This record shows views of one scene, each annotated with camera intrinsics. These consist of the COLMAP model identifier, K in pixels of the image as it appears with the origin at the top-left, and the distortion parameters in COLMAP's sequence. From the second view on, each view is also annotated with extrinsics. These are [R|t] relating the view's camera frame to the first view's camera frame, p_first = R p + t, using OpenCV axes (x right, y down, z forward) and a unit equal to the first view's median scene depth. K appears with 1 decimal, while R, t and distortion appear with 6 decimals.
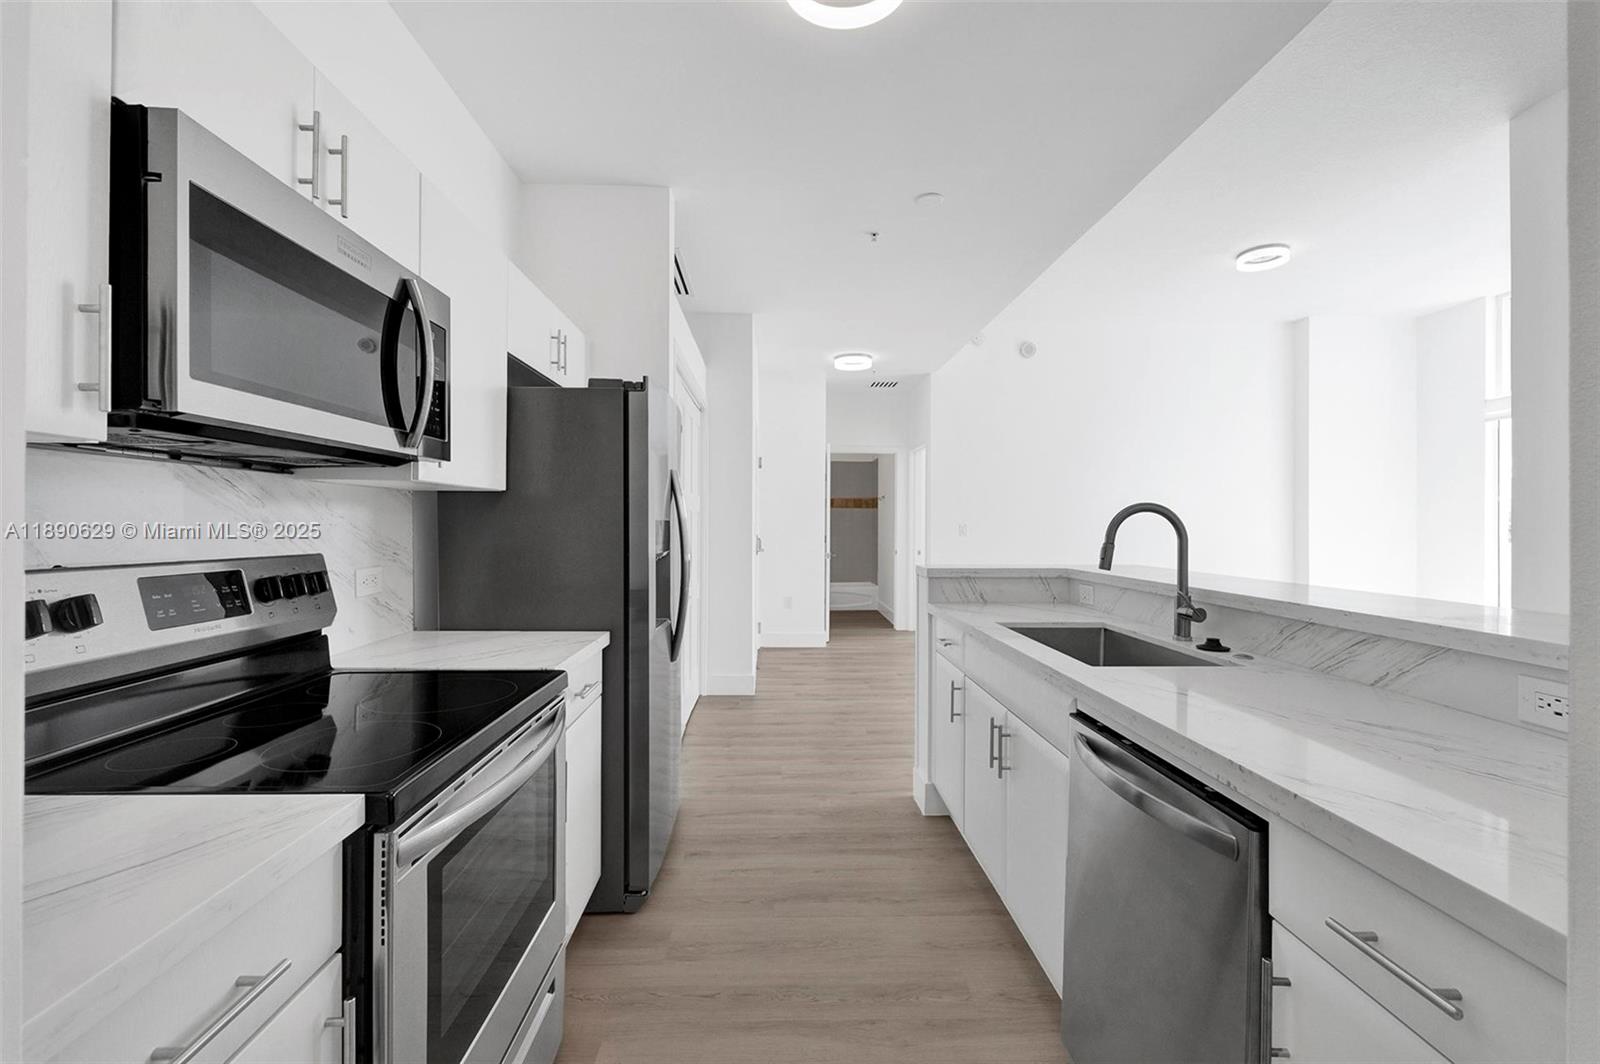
lens RADIAL K [[716.5, 0, 798.0], [0, 716.5, 521.8], [0, 0, 1]] dist [0.052774, 0.000094]
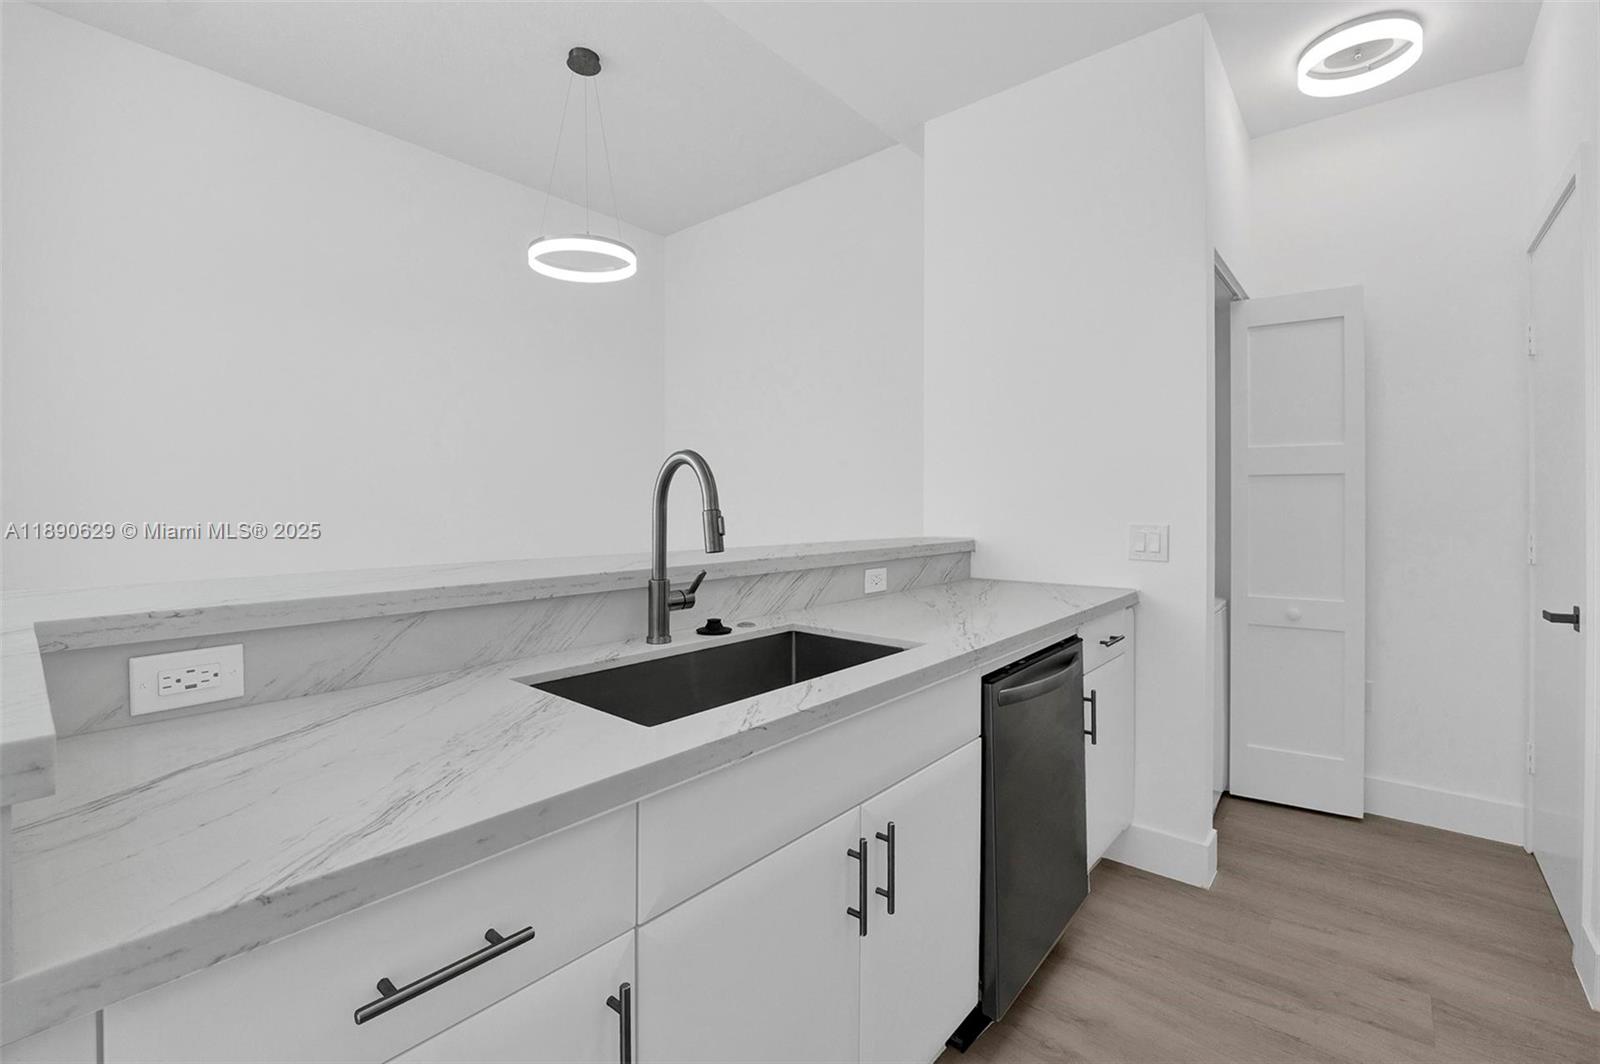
lens RADIAL K [[705.2, 0, 796.7], [0, 705.2, 503.8], [0, 0, 1]] dist [0.001137, 0.000632]
pose [[-0.740777, -0.001928, 0.671749, -0.049737], [0.000180, 0.999995, 0.003068, 0.017357], [-0.671751, 0.002394, -0.740773, 1.246014]]
